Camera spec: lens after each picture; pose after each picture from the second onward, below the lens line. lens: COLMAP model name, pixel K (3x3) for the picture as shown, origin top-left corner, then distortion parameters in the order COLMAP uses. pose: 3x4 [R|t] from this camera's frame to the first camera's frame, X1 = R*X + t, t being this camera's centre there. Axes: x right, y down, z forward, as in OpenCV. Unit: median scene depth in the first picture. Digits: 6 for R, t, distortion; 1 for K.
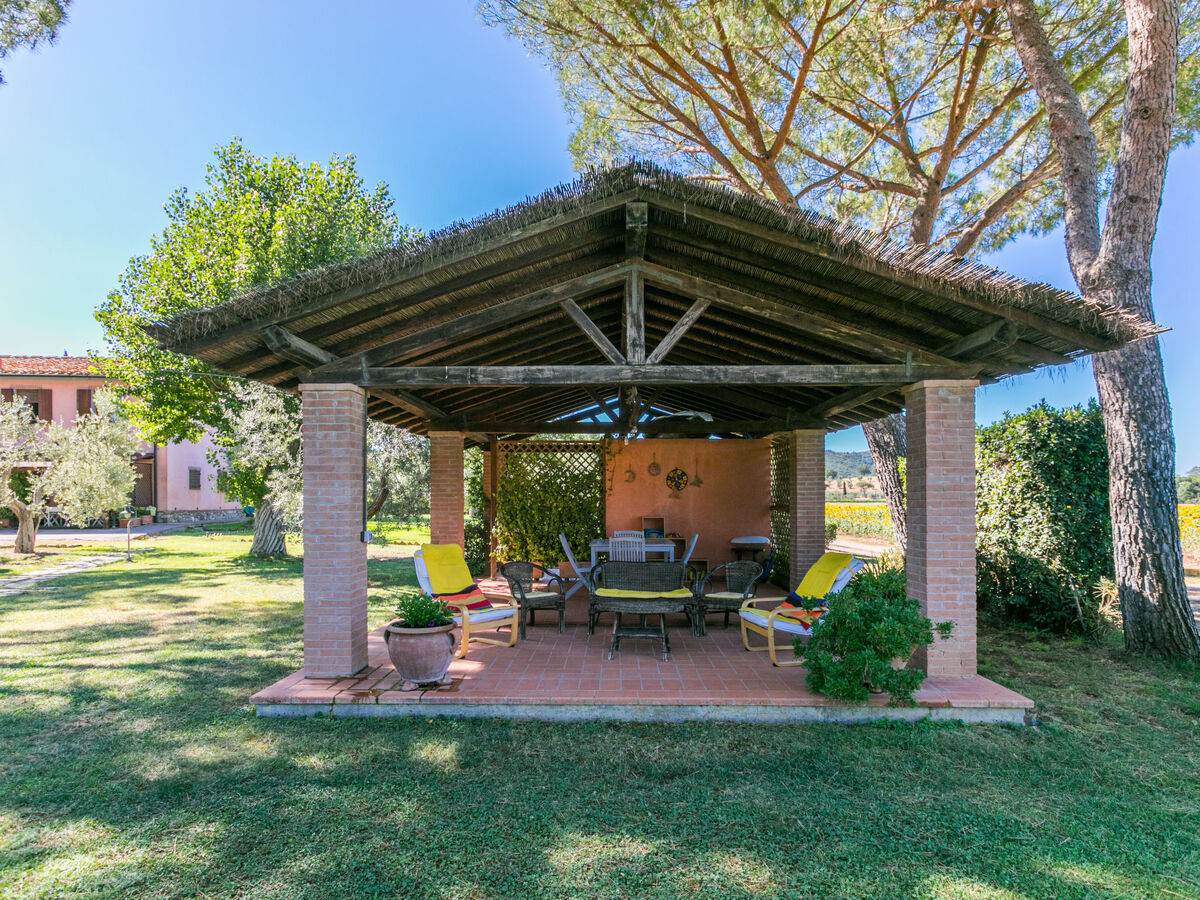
lens RADIAL K [[599.1, 0, 602.6], [0, 599.1, 456.8], [0, 0, 1]] dist [-0.038052, 0.033487]
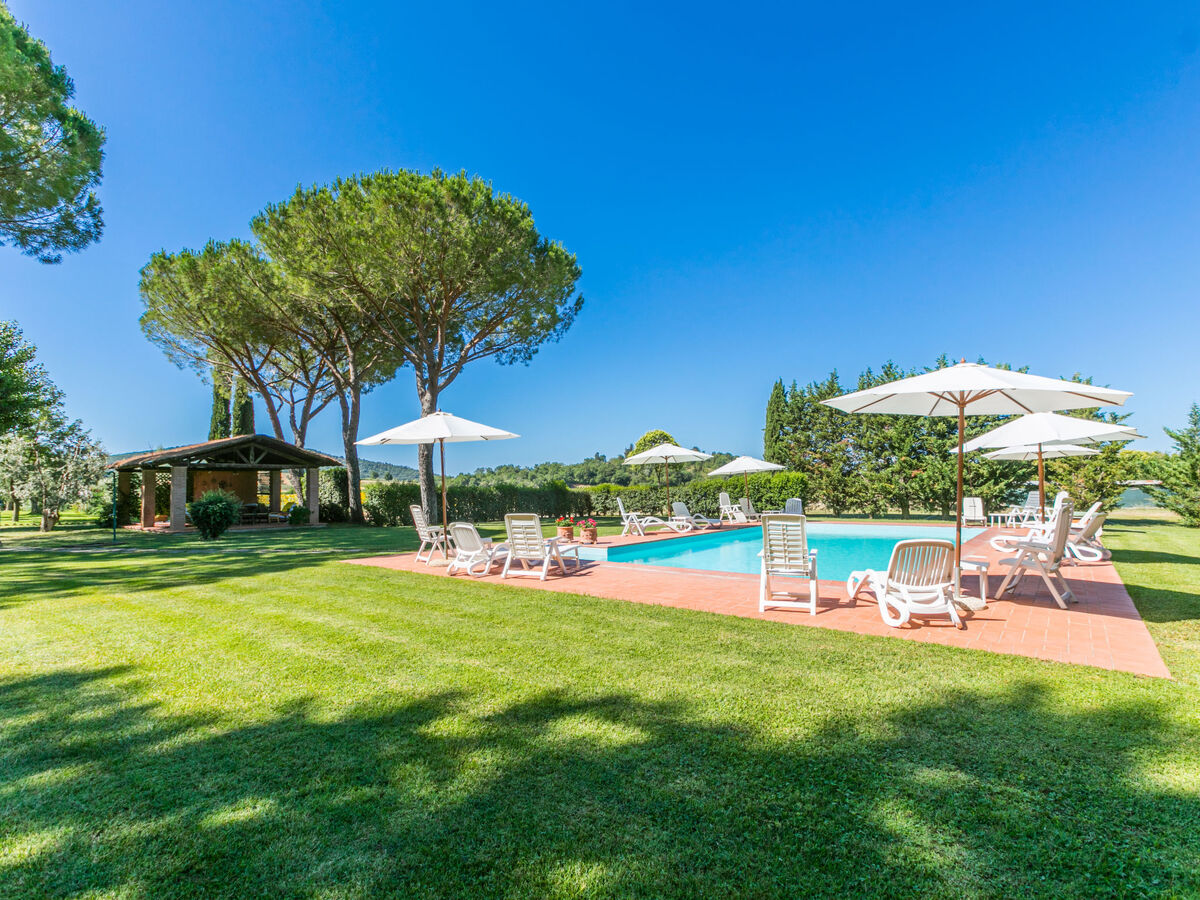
lens RADIAL K [[599.1, 0, 602.6], [0, 599.1, 456.8], [0, 0, 1]] dist [-0.038052, 0.033487]
pose [[0.582294, 0.010780, 0.812907, -1.780179], [0.002076, 0.999889, -0.014746, -0.106630], [-0.812976, 0.010274, 0.582207, -3.335193]]
